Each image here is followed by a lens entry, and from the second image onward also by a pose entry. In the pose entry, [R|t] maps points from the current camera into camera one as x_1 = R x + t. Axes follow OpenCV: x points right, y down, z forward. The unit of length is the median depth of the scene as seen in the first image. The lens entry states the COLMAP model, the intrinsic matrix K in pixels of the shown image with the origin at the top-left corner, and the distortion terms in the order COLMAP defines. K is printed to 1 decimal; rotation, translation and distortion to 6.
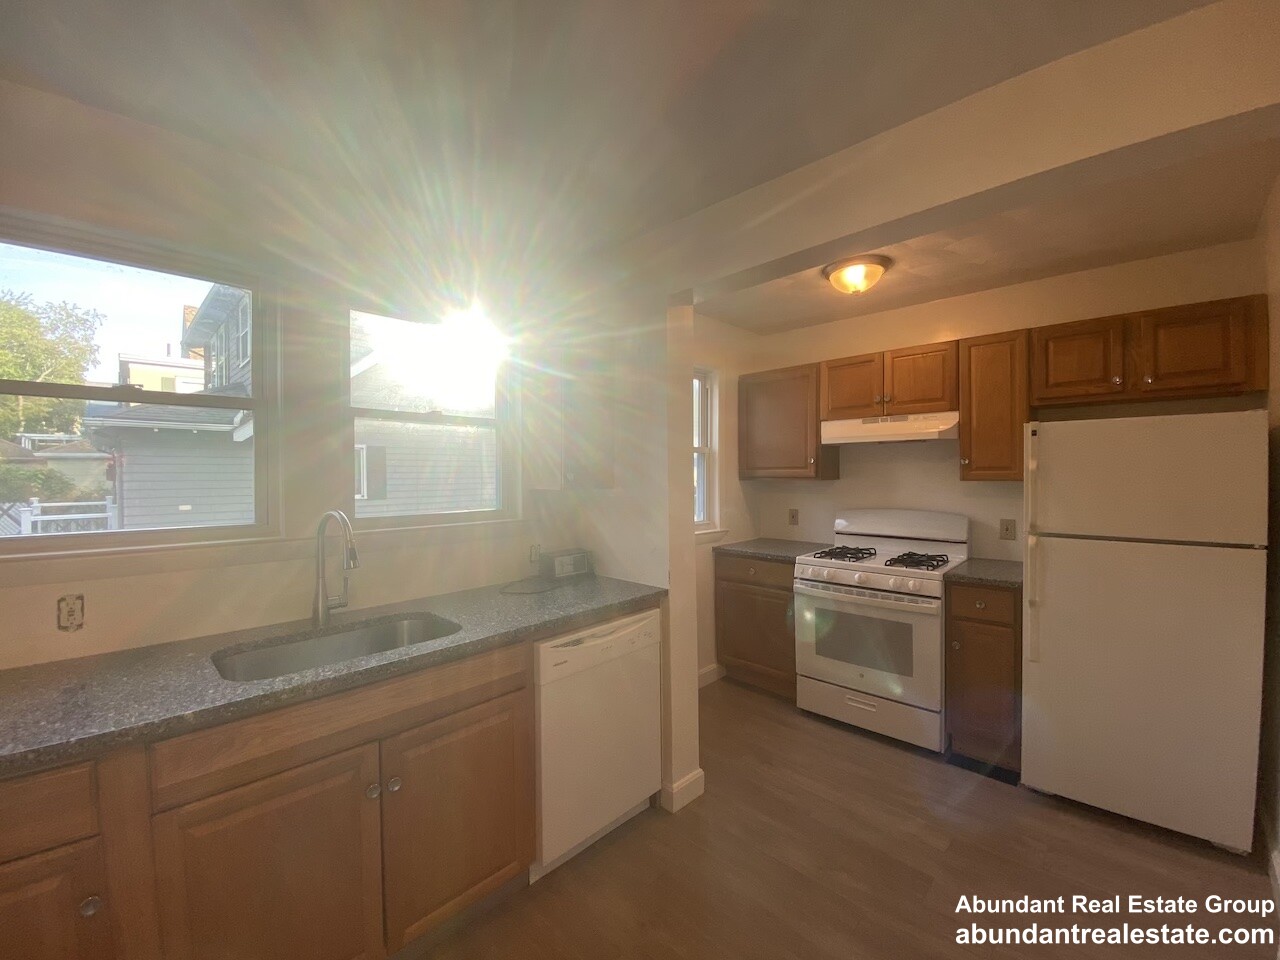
lens RADIAL K [[522.5, 0, 630.3], [0, 522.5, 483.5], [0, 0, 1]] dist [0.002964, -0.011764]
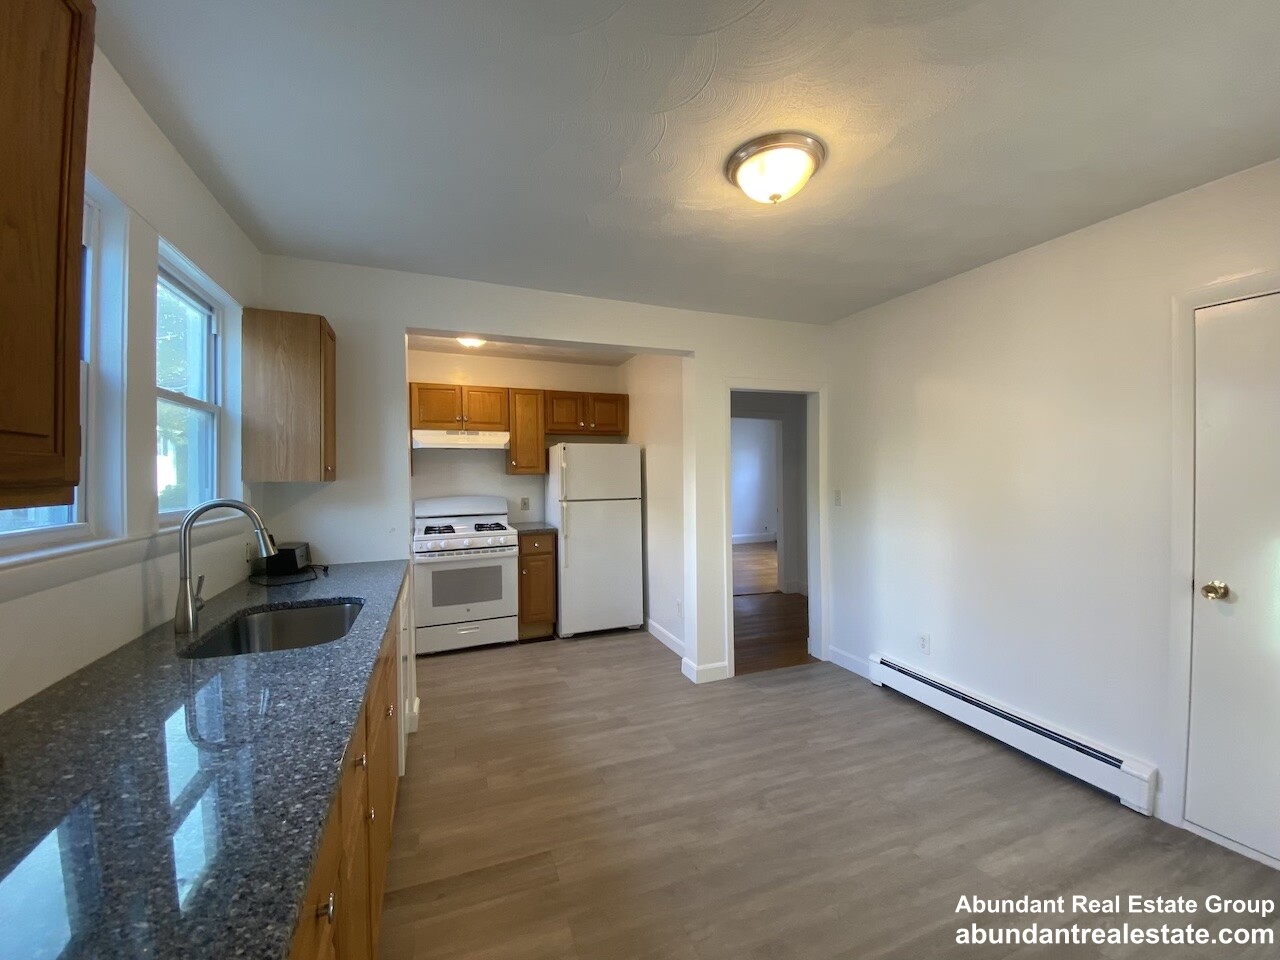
lens RADIAL K [[522.5, 0, 652.8], [0, 522.5, 481.4], [0, 0, 1]] dist [0.002964, -0.011764]
pose [[0.391653, -0.014632, 0.919997, -0.782337], [0.021841, 0.999740, 0.006603, 0.015988], [-0.919854, 0.017508, 0.391870, -0.048168]]
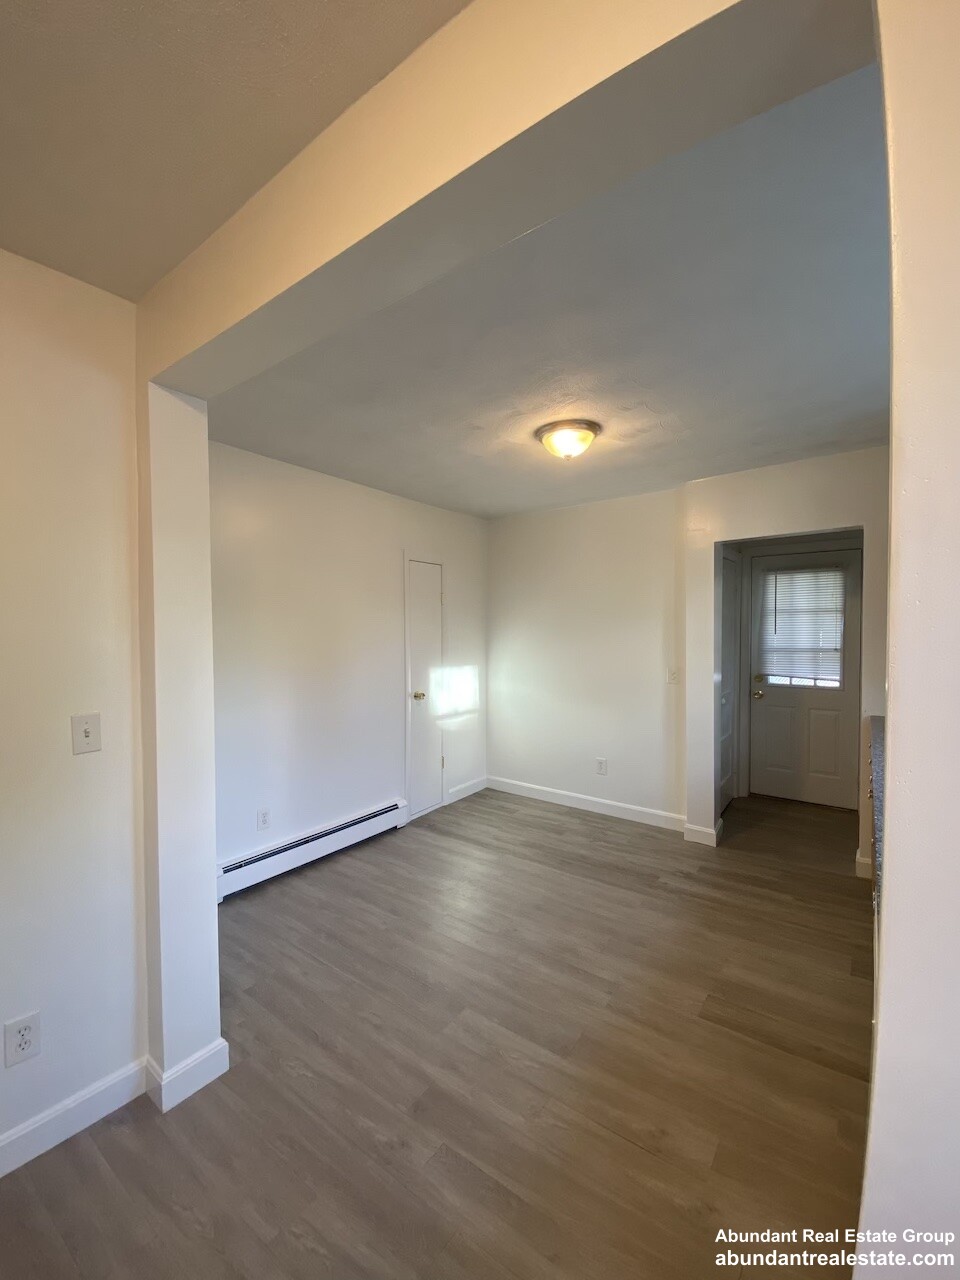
lens RADIAL K [[522.5, 0, 472.3], [0, 522.5, 638.0], [0, 0, 1]] dist [0.002964, -0.011764]
pose [[-0.991192, 0.015776, -0.131493, 0.315197], [0.011128, 0.999289, 0.036010, -0.035335], [0.131968, 0.034230, -0.990663, 1.139555]]
